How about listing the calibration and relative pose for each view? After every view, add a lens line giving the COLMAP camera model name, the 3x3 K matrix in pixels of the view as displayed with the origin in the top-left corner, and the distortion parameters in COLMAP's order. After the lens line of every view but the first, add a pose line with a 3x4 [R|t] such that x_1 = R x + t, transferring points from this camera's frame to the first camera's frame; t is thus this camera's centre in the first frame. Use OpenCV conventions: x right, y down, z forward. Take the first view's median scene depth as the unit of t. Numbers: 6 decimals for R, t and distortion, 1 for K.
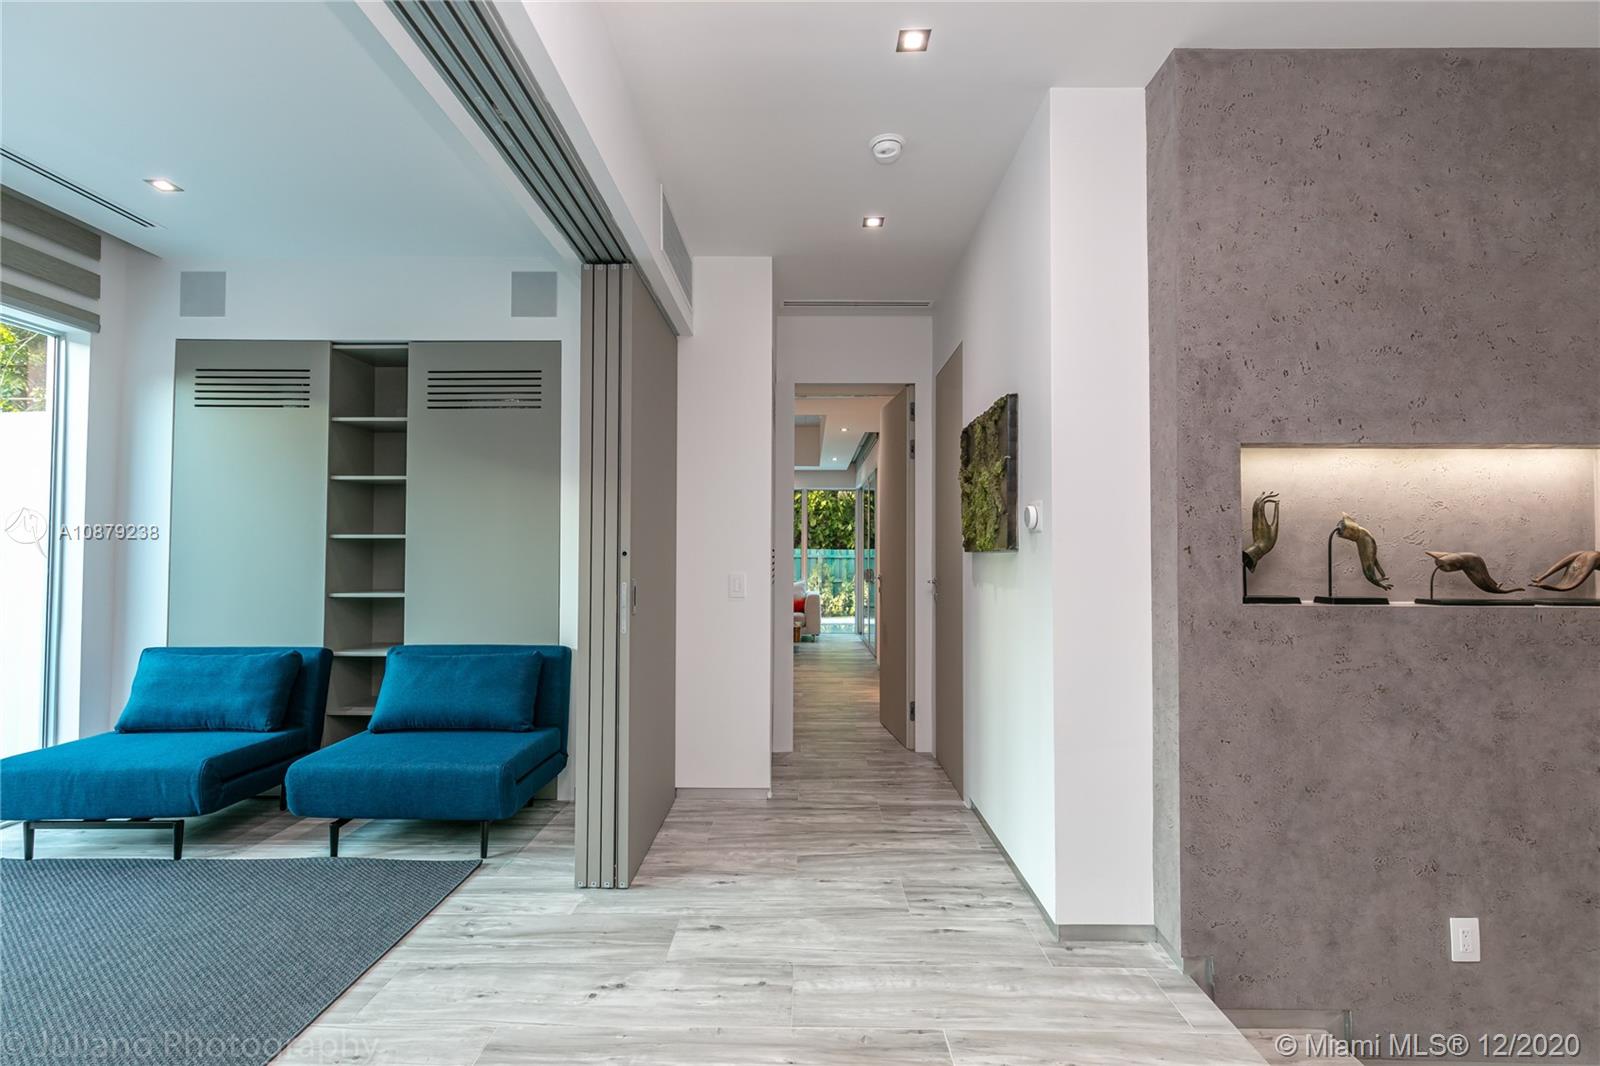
lens RADIAL K [[722.0, 0, 800.4], [0, 722.0, 538.9], [0, 0, 1]] dist [0.007335, -0.000454]
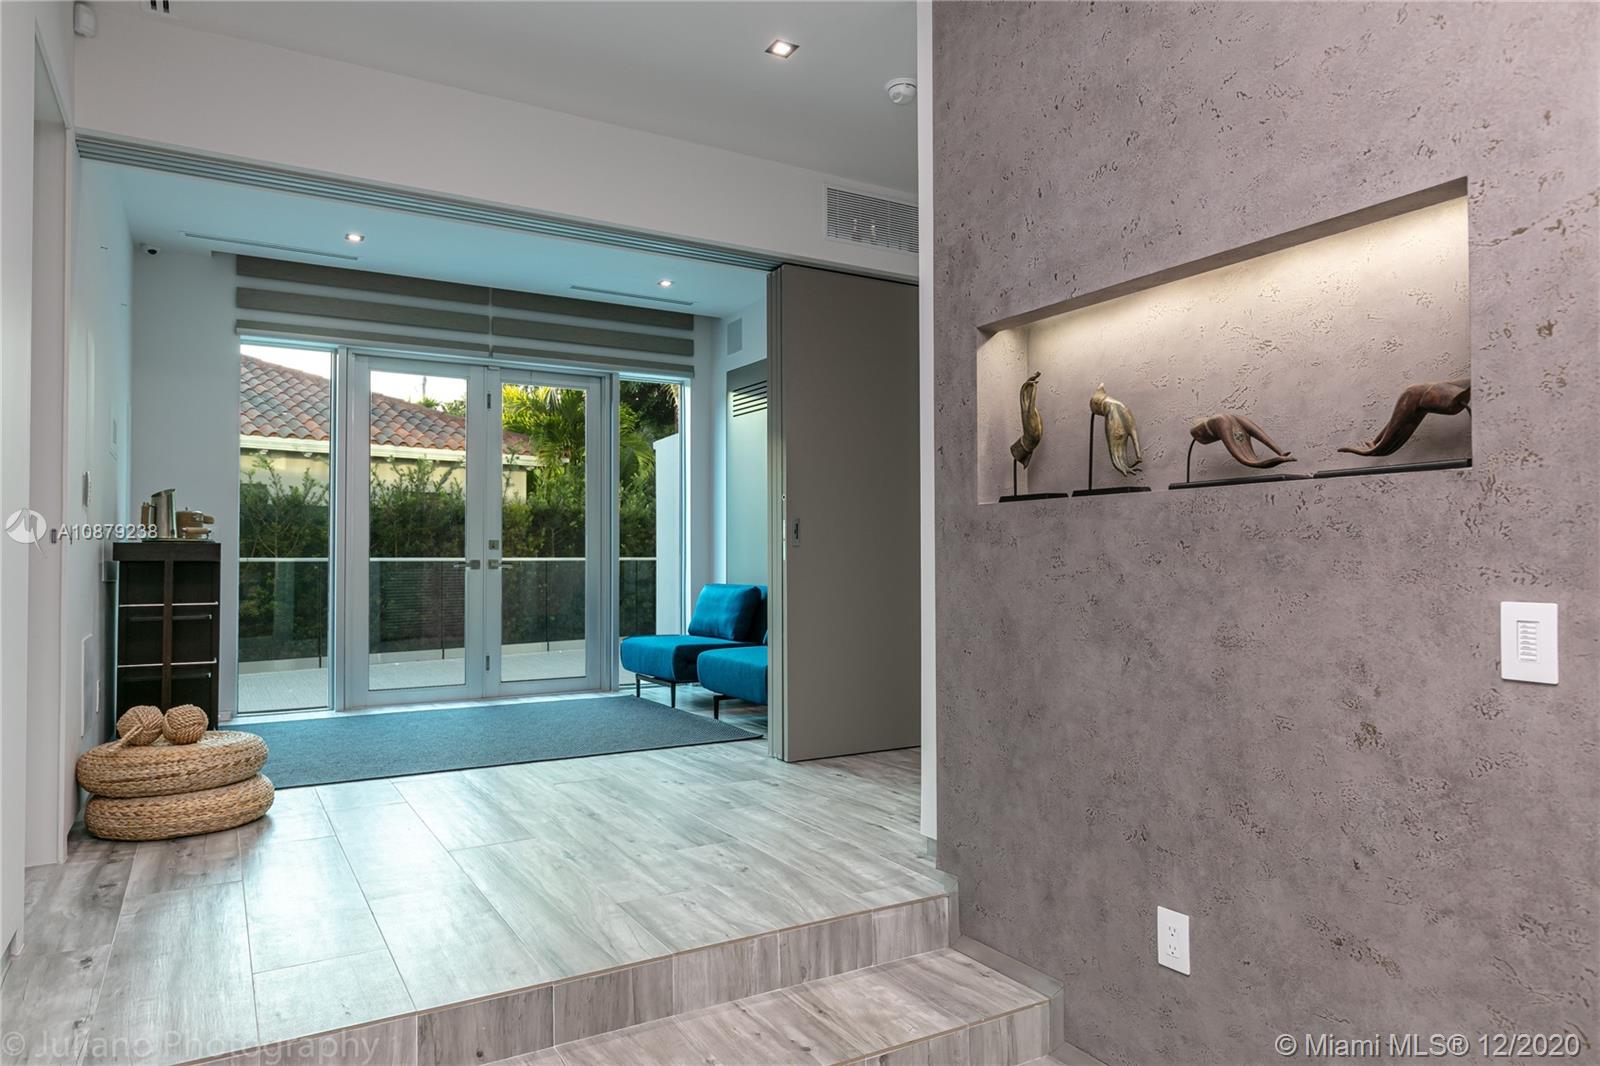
lens RADIAL K [[1016.4, 0, 797.9], [0, 1016.4, 537.4], [0, 0, 1]] dist [0.010550, 0.003308]
pose [[0.508310, -0.026400, -0.860769, 1.603292], [0.027451, 0.999519, -0.014445, 0.145687], [0.860737, -0.016287, 0.508790, 0.151180]]
